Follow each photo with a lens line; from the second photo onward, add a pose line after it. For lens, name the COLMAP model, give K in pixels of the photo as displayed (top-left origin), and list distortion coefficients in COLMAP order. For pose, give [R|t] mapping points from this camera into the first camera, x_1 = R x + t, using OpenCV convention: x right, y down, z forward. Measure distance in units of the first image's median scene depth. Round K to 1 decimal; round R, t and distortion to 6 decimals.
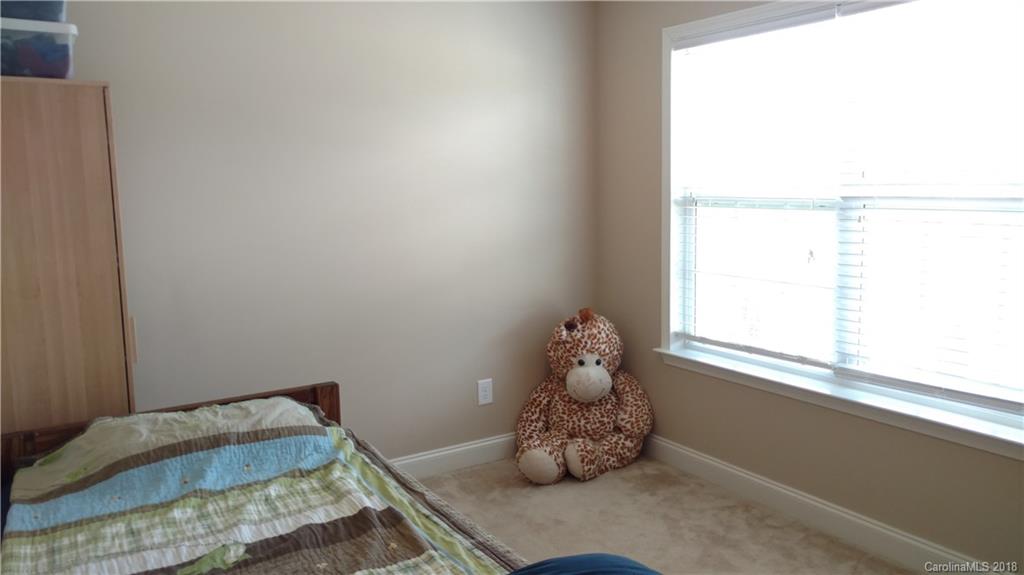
lens RADIAL K [[814.5, 0, 507.9], [0, 814.5, 291.0], [0, 0, 1]] dist [0.017162, 0.111770]
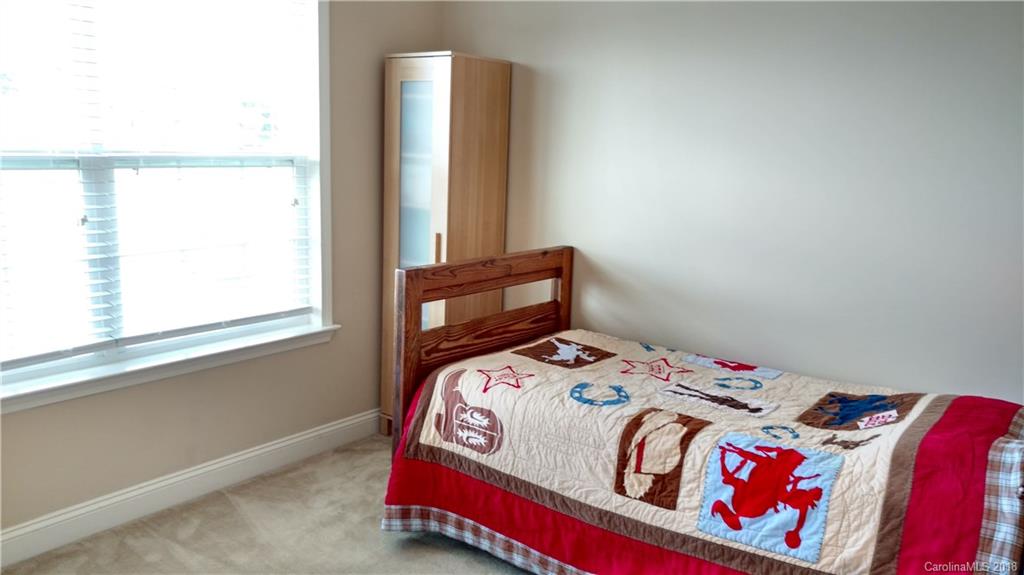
lens RADIAL K [[814.5, 0, 507.9], [0, 814.5, 291.0], [0, 0, 1]] dist [0.017162, 0.111770]
pose [[-0.337648, -0.169403, 0.925903, -0.600000], [0.110010, 0.969828, 0.217557, -0.117643], [-0.934822, 0.175317, -0.308824, 0.905503]]
